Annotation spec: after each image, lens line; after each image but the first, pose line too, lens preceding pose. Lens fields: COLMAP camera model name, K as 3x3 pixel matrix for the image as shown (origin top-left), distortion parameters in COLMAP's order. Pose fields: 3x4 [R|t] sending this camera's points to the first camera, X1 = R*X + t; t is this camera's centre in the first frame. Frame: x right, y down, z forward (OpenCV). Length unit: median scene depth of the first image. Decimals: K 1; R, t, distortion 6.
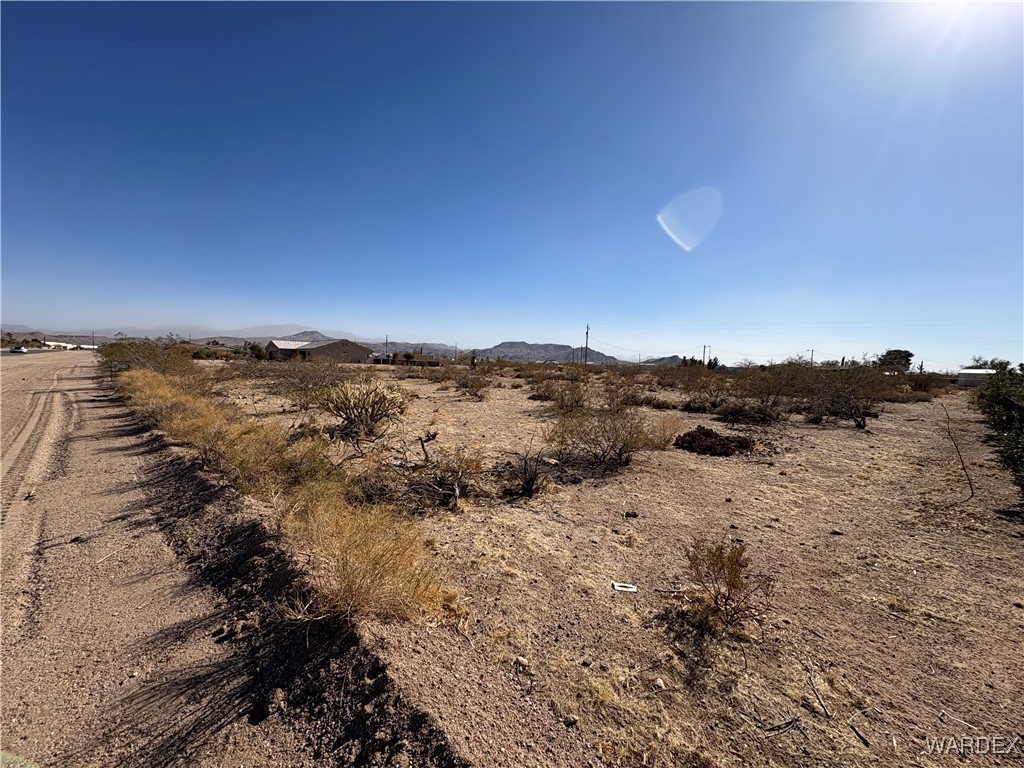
lens RADIAL K [[406.0, 0, 512.0], [0, 406.0, 384.0], [0, 0, 1]] dist [0.001319, -0.000128]
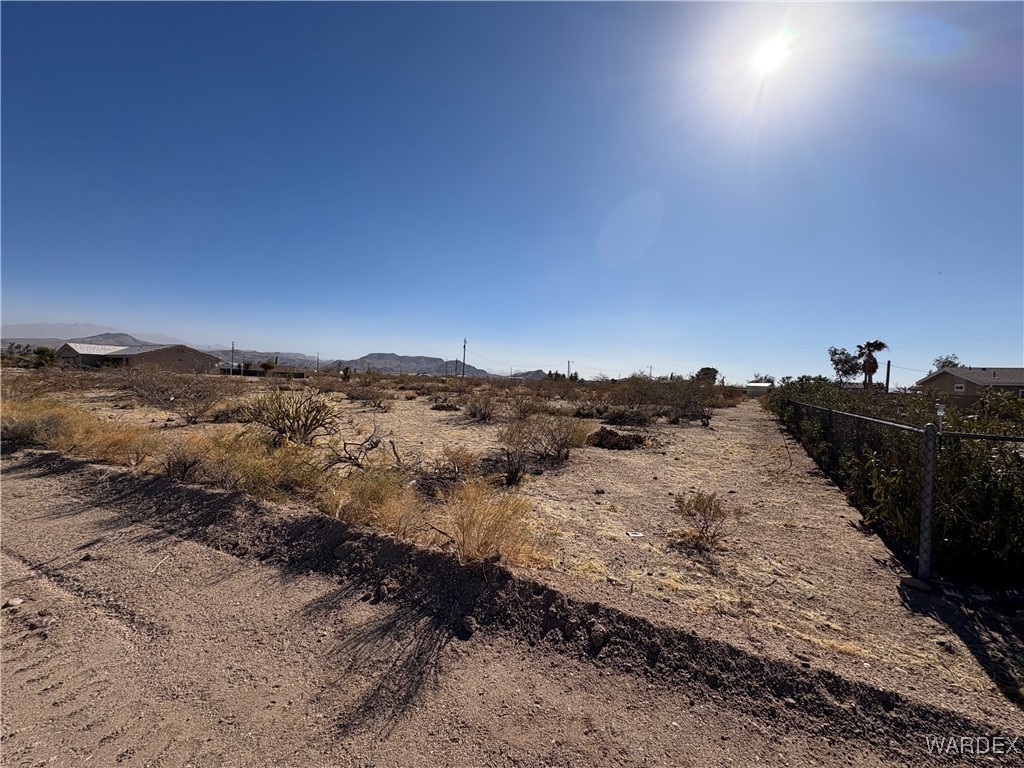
lens RADIAL K [[406.0, 0, 512.0], [0, 406.0, 384.0], [0, 0, 1]] dist [0.001319, -0.000128]
pose [[0.951172, 0.002574, 0.308649, -0.123852], [0.007307, 0.999497, -0.030855, 0.009163], [-0.308574, 0.031604, 0.950675, -0.040912]]
